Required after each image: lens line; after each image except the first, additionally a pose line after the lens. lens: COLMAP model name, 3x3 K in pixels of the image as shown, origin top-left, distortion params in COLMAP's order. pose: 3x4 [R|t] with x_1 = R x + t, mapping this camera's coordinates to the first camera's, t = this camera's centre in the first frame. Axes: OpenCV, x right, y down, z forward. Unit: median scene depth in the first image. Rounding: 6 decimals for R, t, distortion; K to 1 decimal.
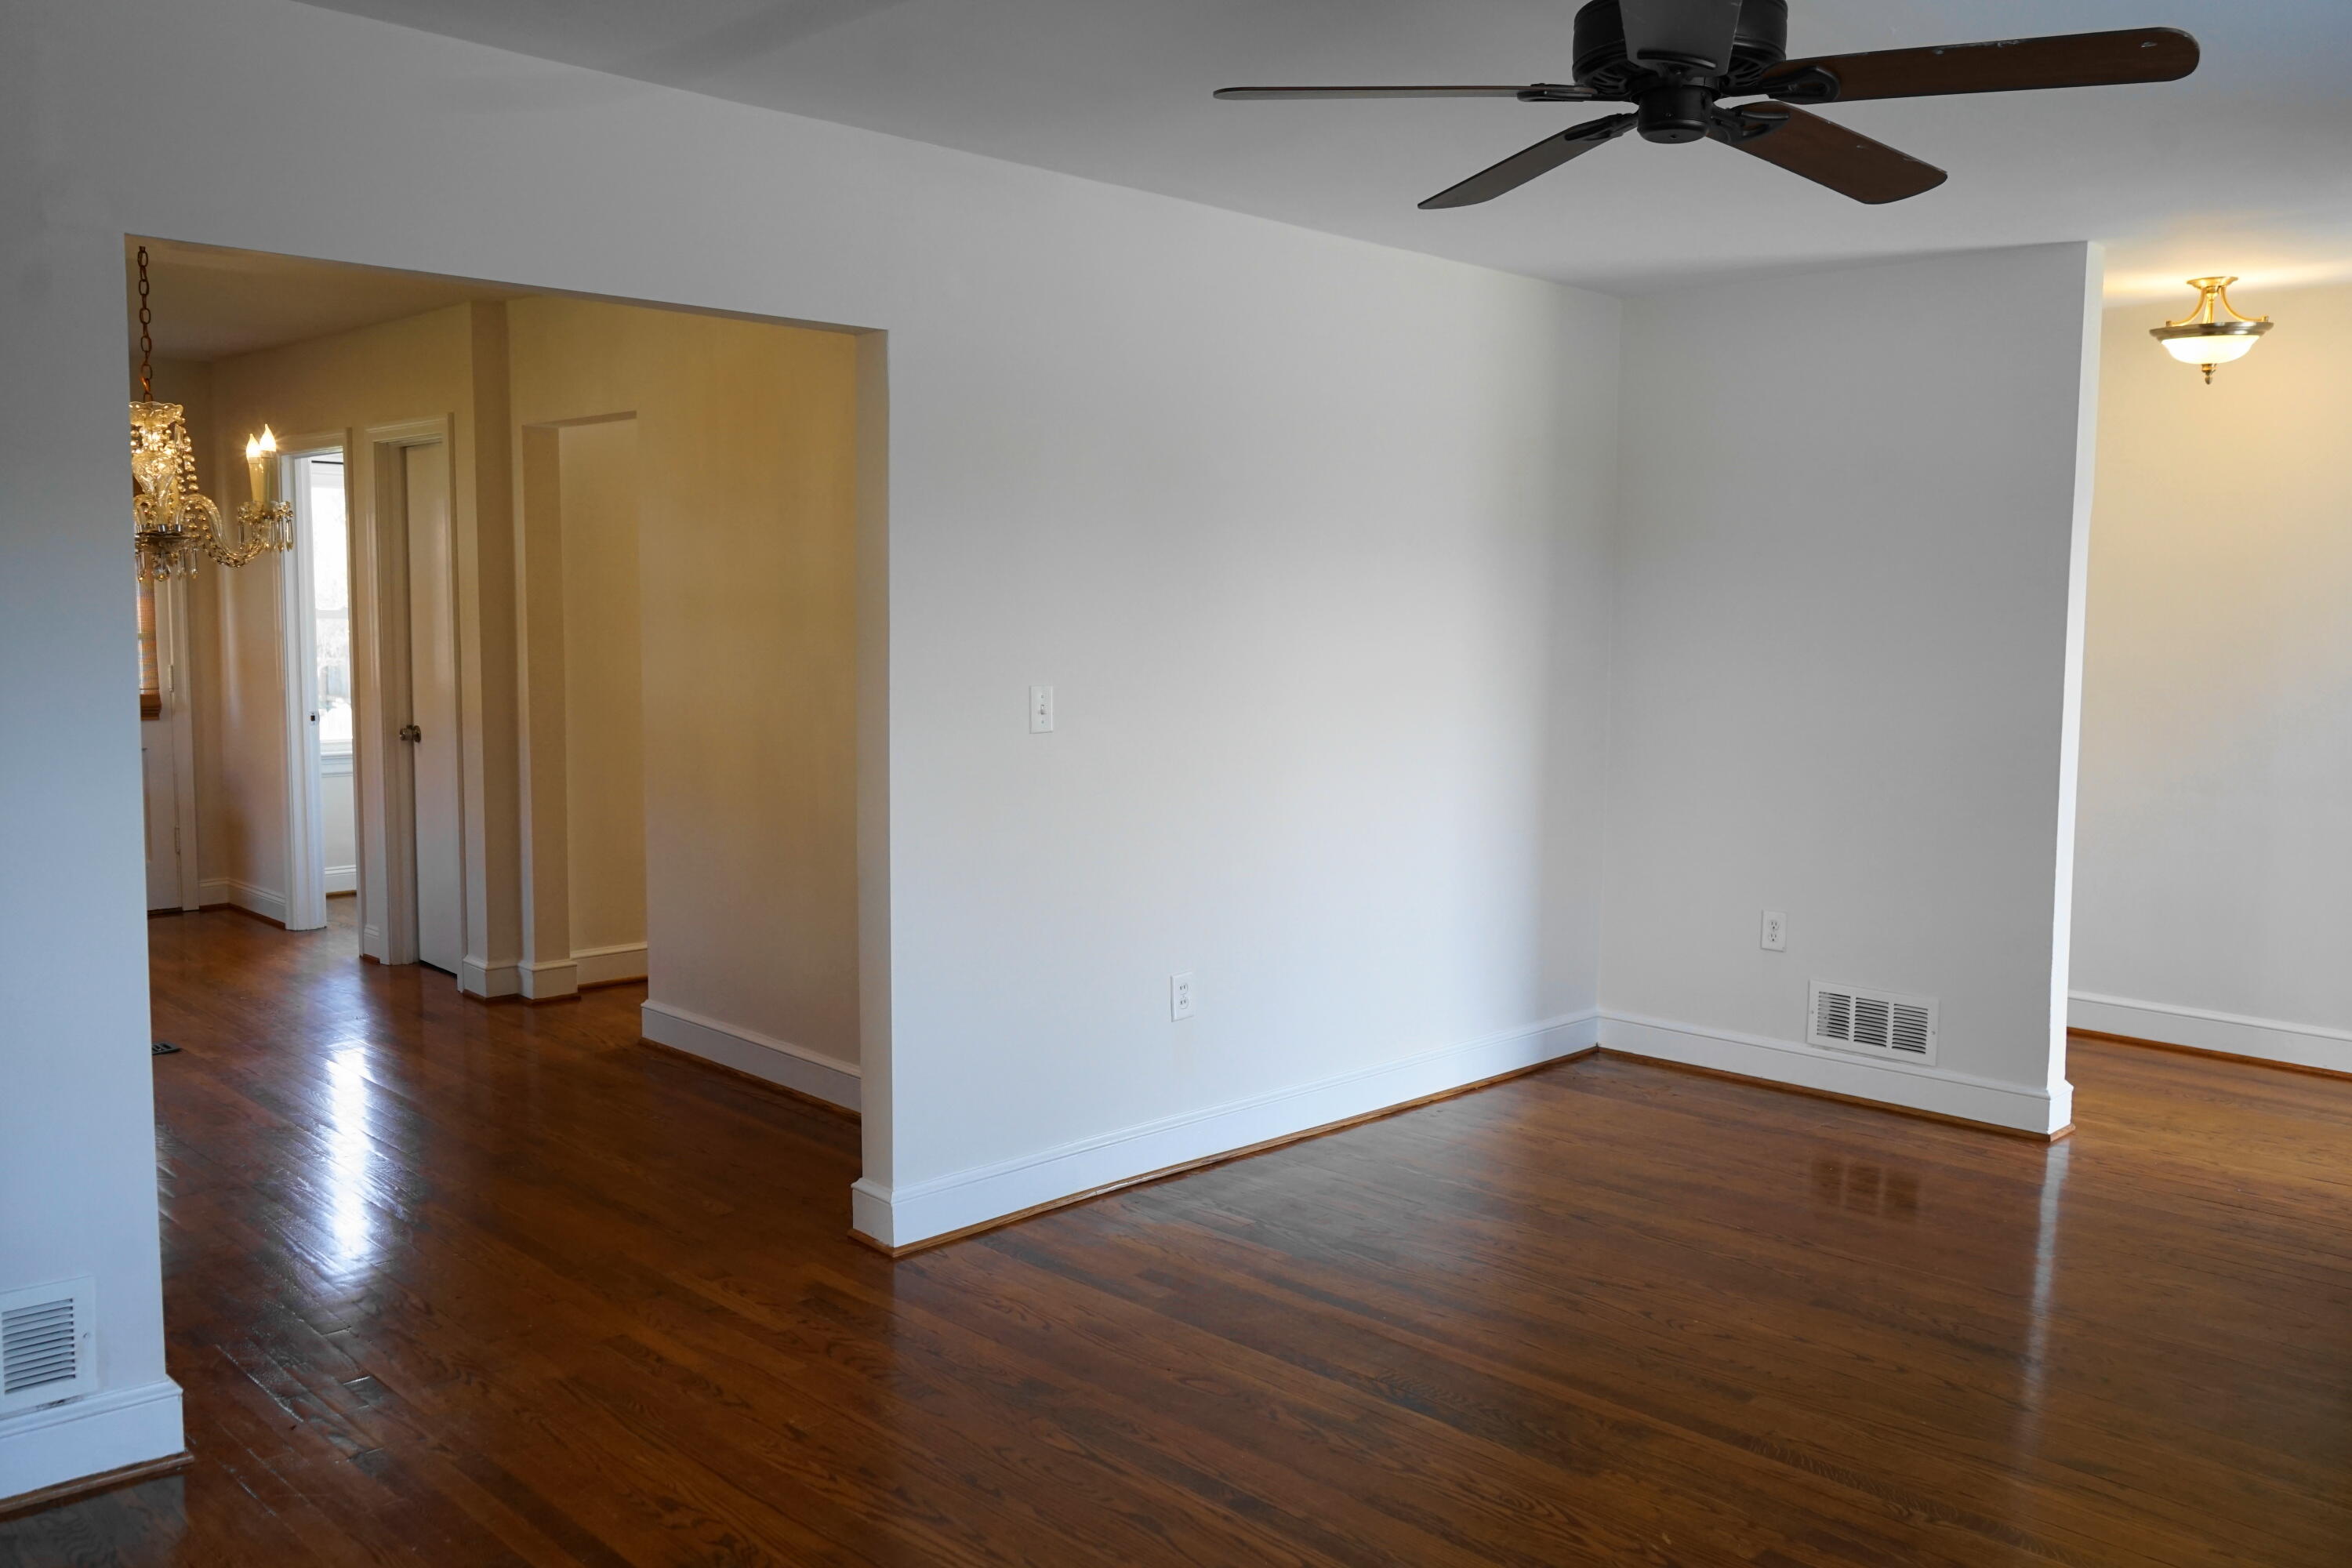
lens RADIAL K [[1874.8, 0, 1159.2], [0, 1874.8, 788.1], [0, 0, 1]] dist [-0.022533, 0.022979]
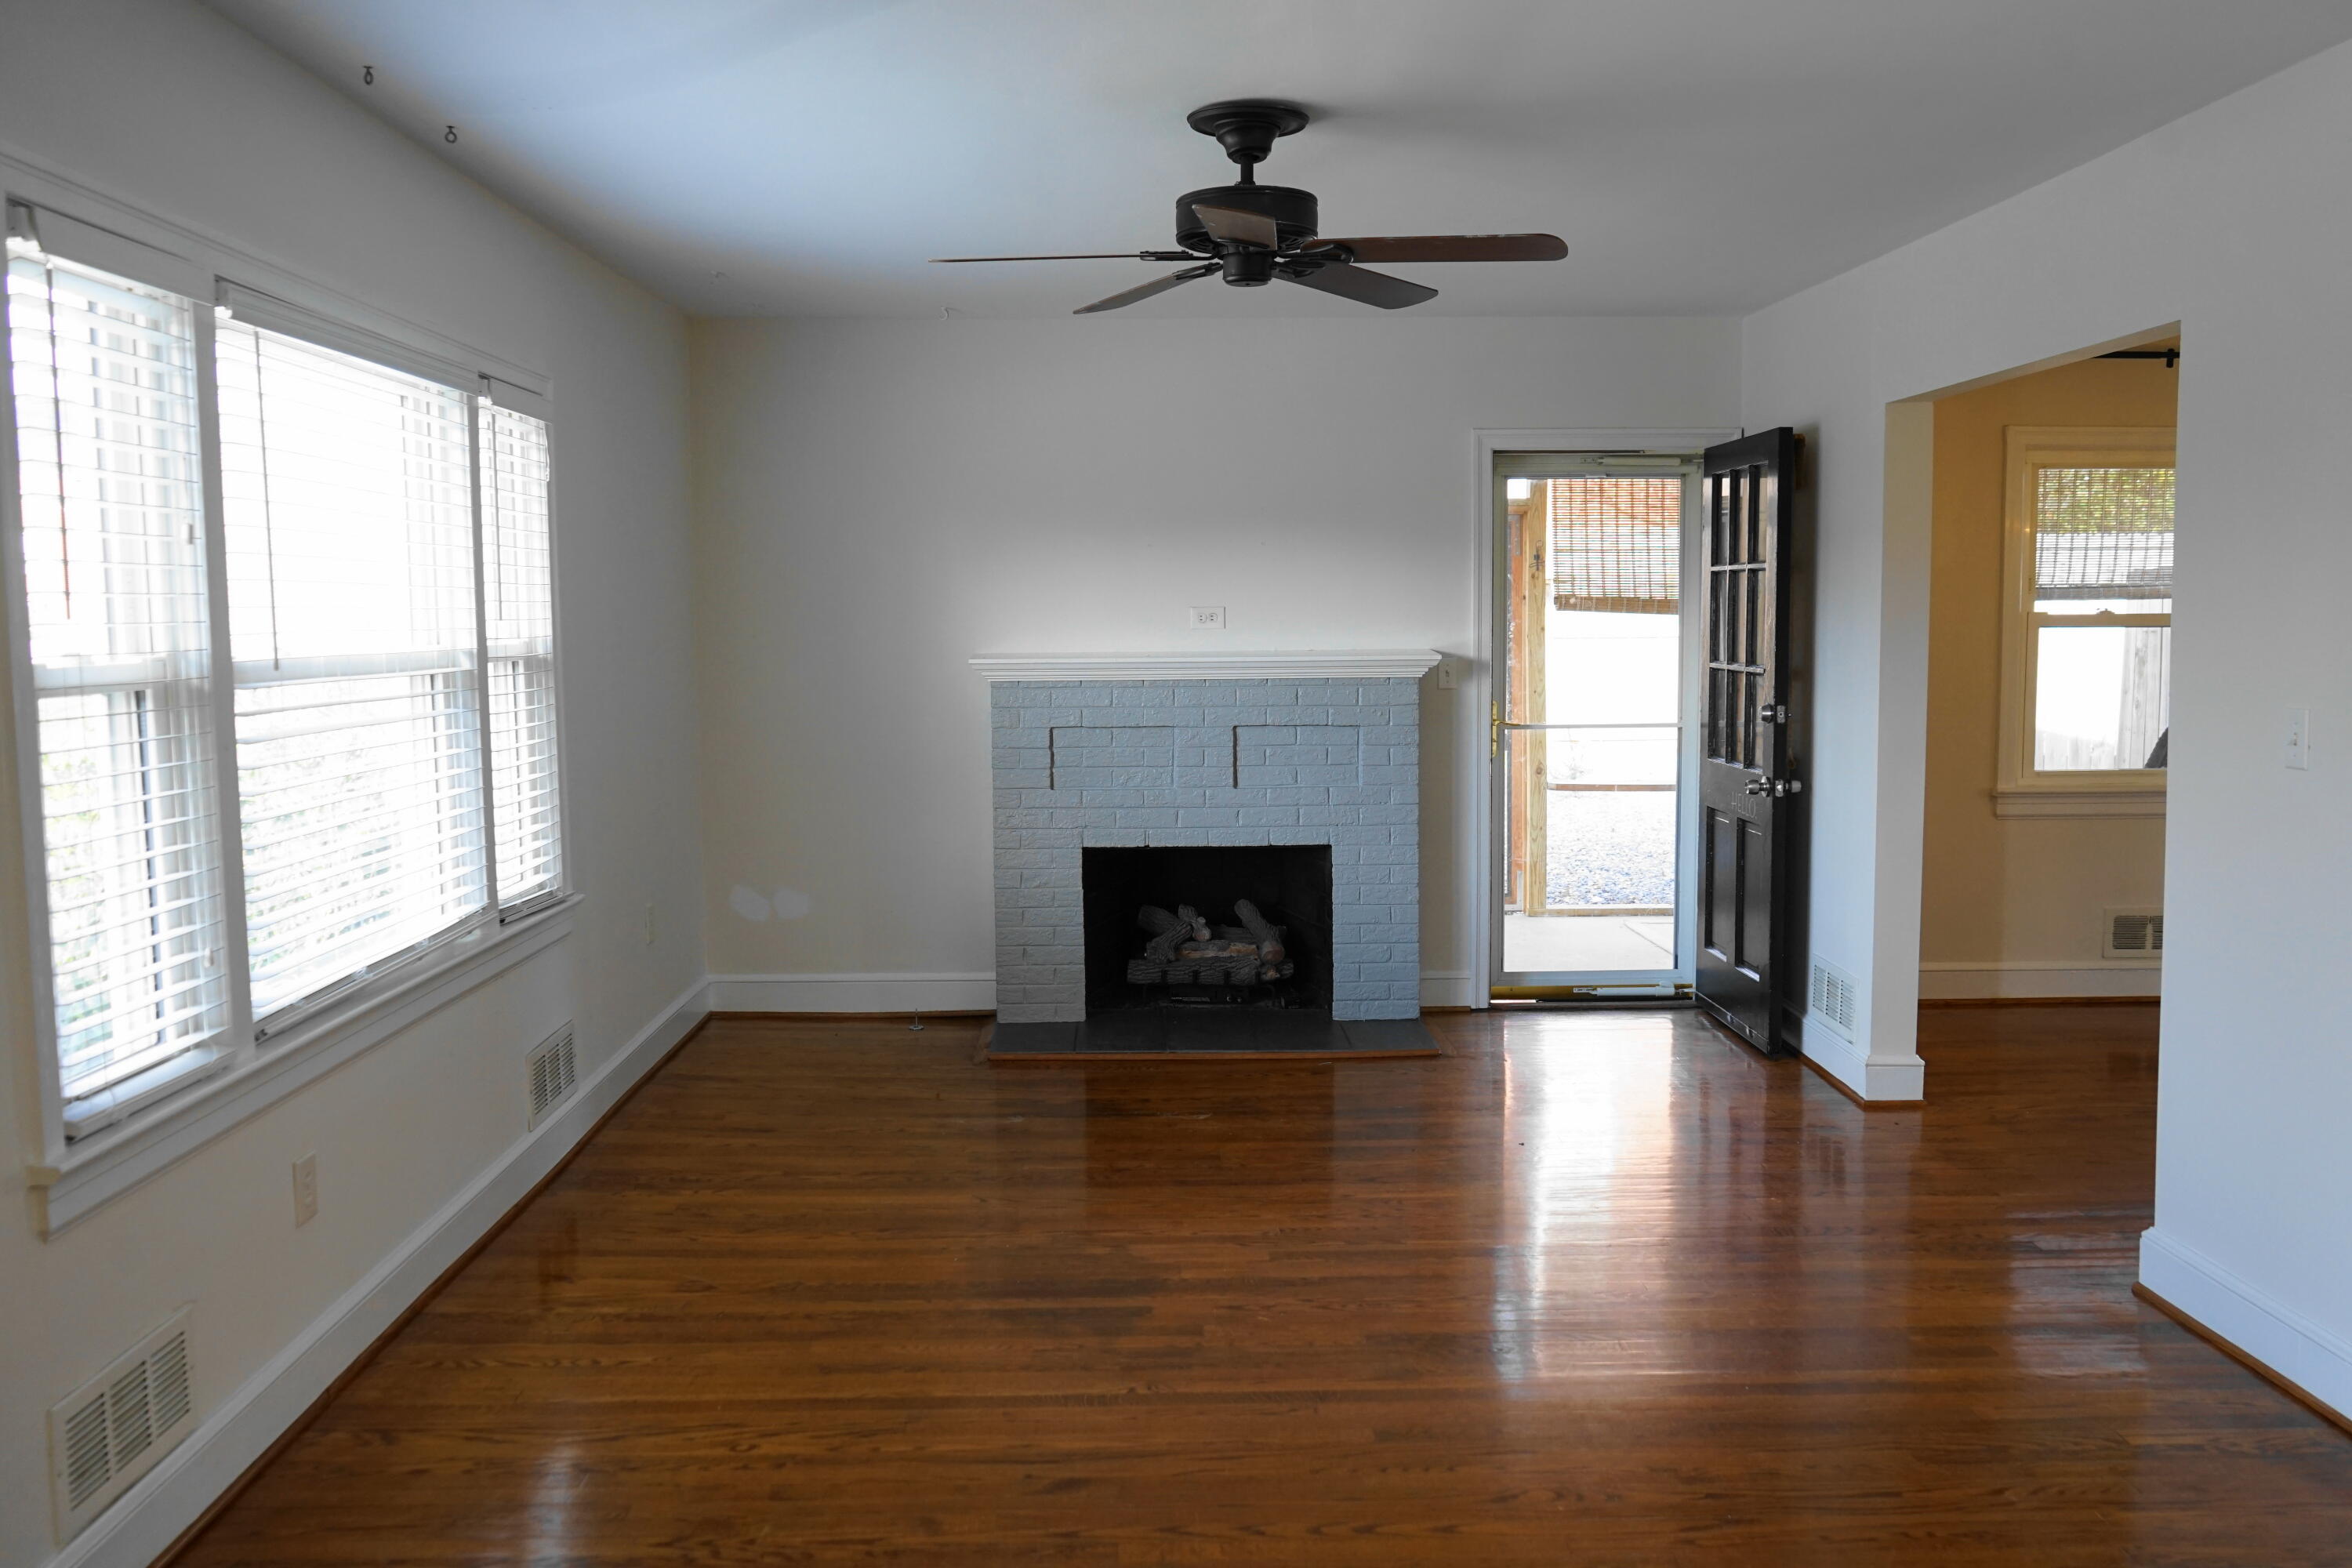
lens RADIAL K [[1874.8, 0, 1180.2], [0, 1874.8, 778.3], [0, 0, 1]] dist [-0.022533, 0.022979]
pose [[-0.692476, 0.043789, -0.720111, 1.135229], [-0.071914, 0.988995, 0.129295, -0.127993], [0.717848, 0.141320, -0.681706, 1.645516]]
